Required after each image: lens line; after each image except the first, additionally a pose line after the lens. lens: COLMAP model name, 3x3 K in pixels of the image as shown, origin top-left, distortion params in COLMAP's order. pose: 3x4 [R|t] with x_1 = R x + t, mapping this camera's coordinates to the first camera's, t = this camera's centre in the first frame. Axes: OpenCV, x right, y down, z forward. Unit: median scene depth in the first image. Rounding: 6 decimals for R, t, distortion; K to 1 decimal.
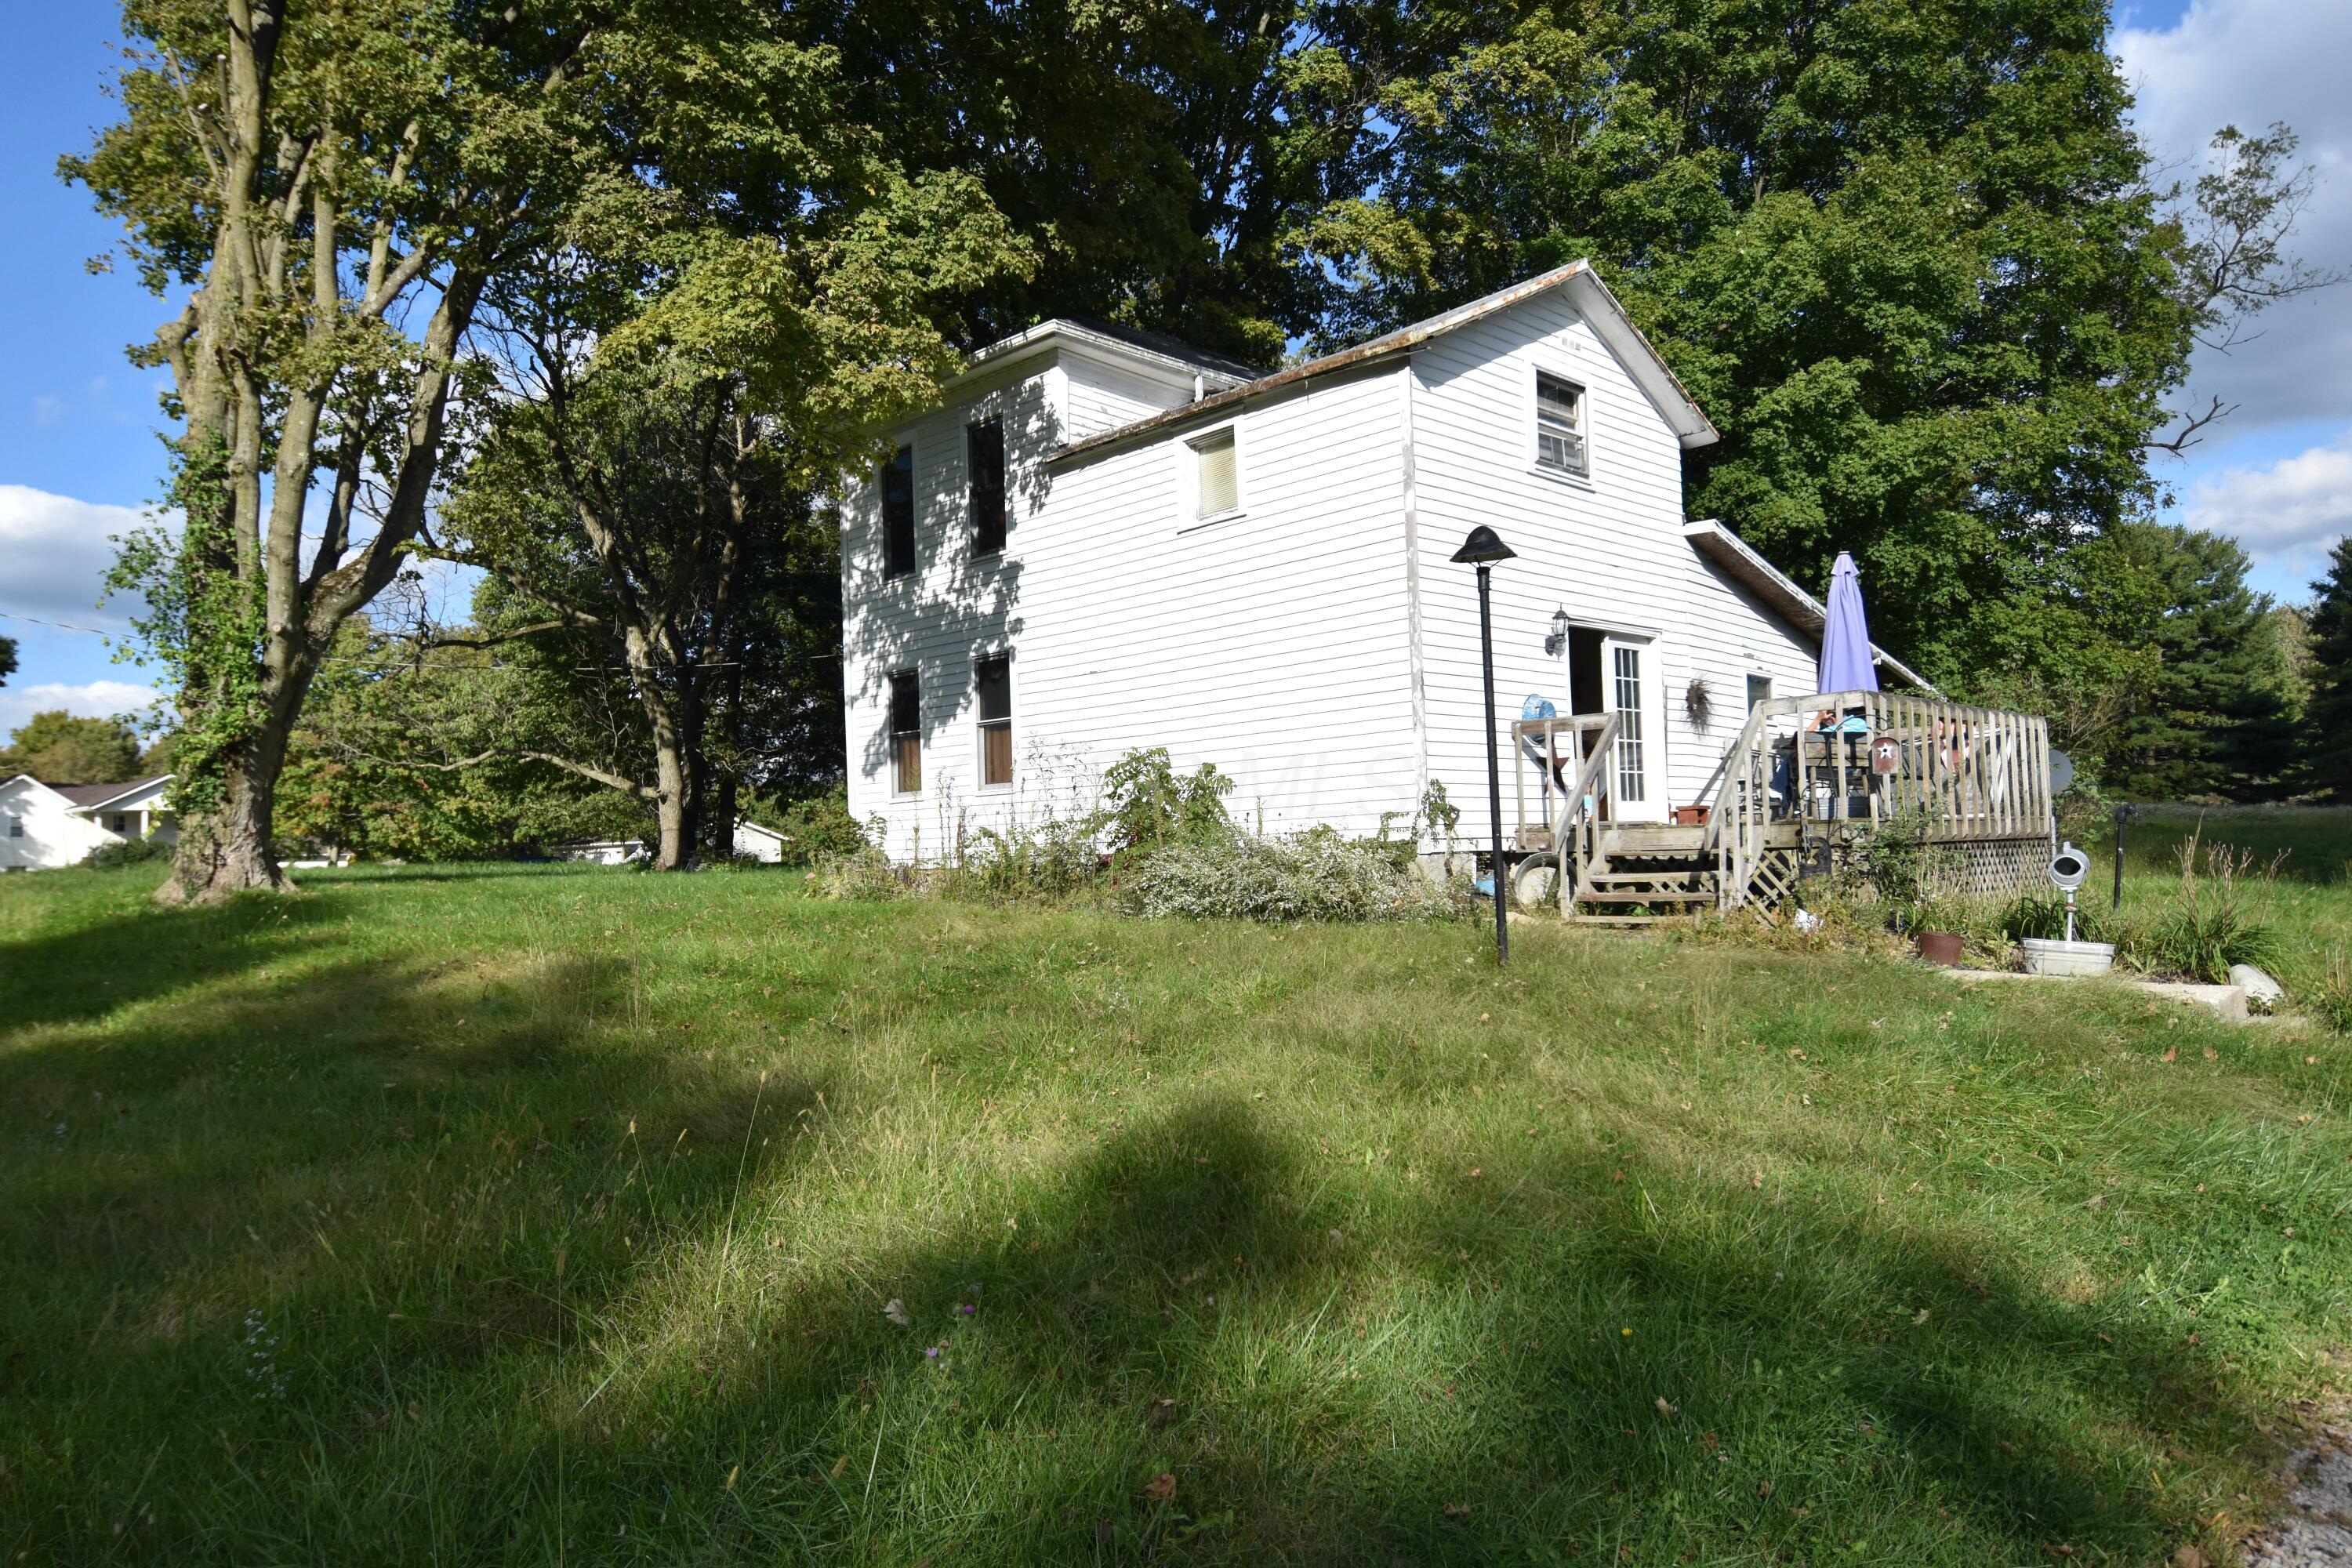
lens RADIAL K [[1570.4, 0, 1175.6], [0, 1570.4, 783.0], [0, 0, 1]] dist [0.003536, 0.001380]
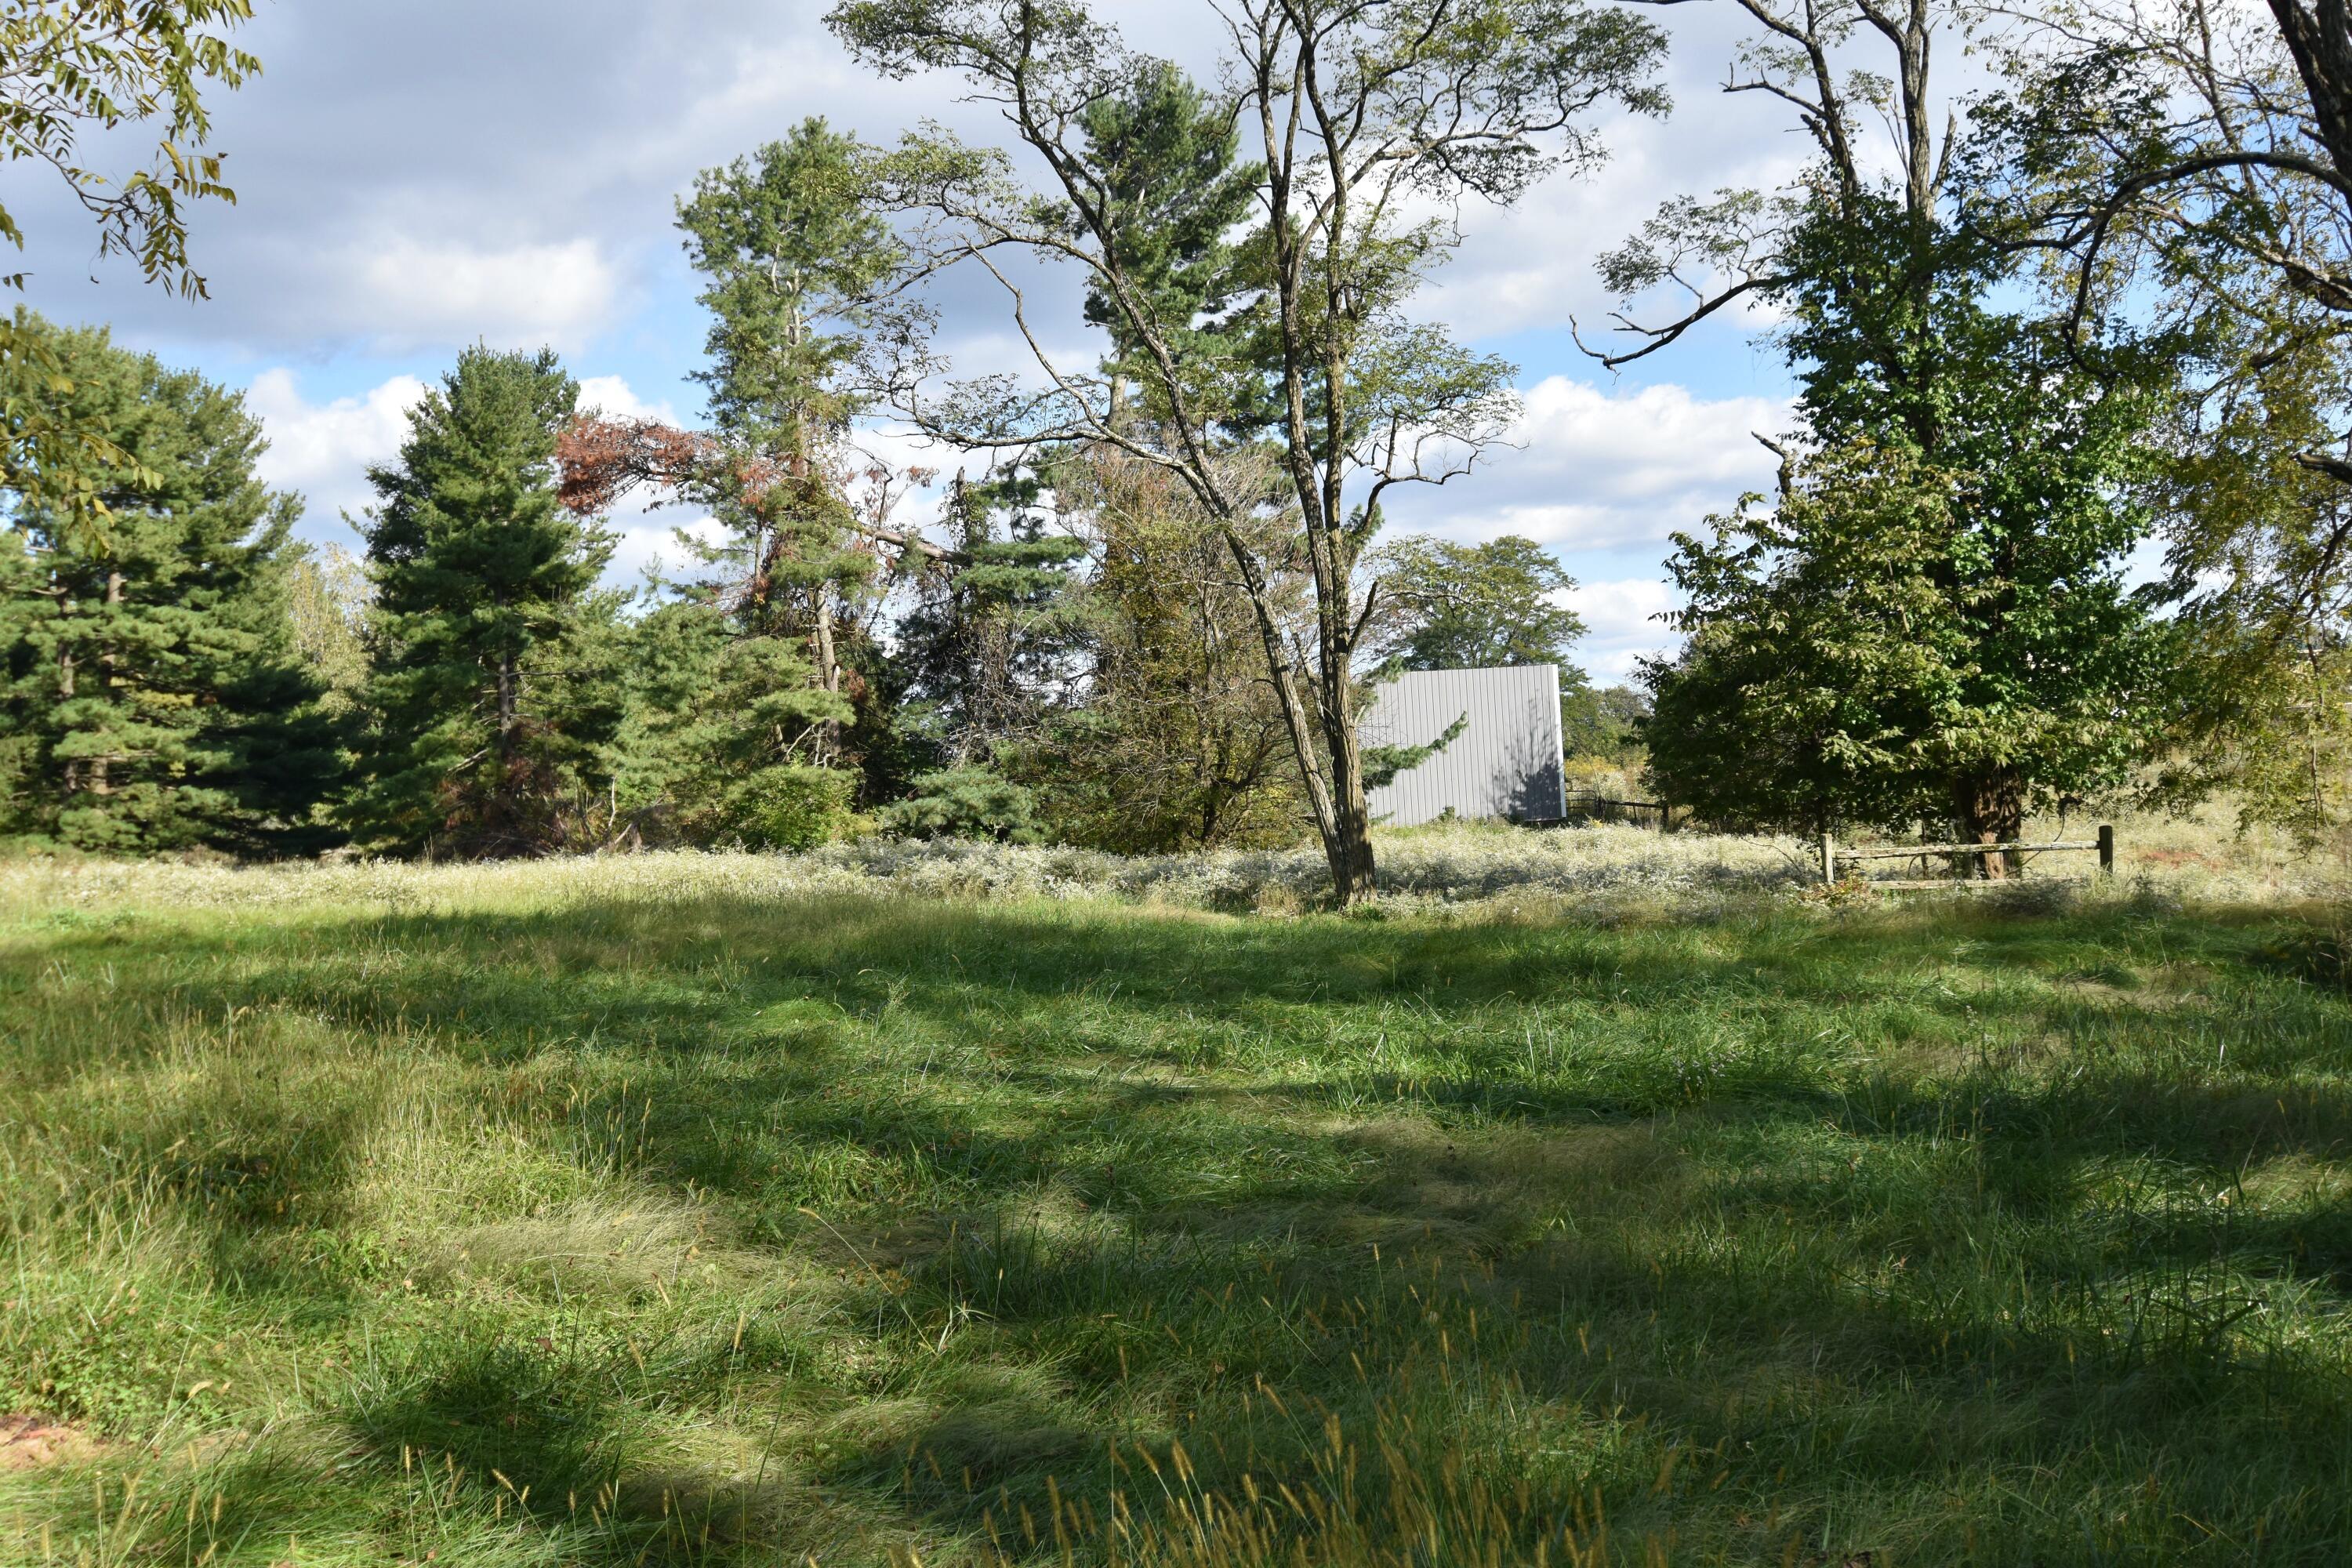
lens RADIAL K [[2215.7, 0, 1175.2], [0, 2215.7, 780.9], [0, 0, 1]] dist [0.007965, 0.000000]
pose [[0.530952, 0.012429, 0.847311, 0.180117], [0.004273, 0.999840, -0.017344, -0.000752], [-0.847391, 0.012829, 0.530814, 0.298509]]
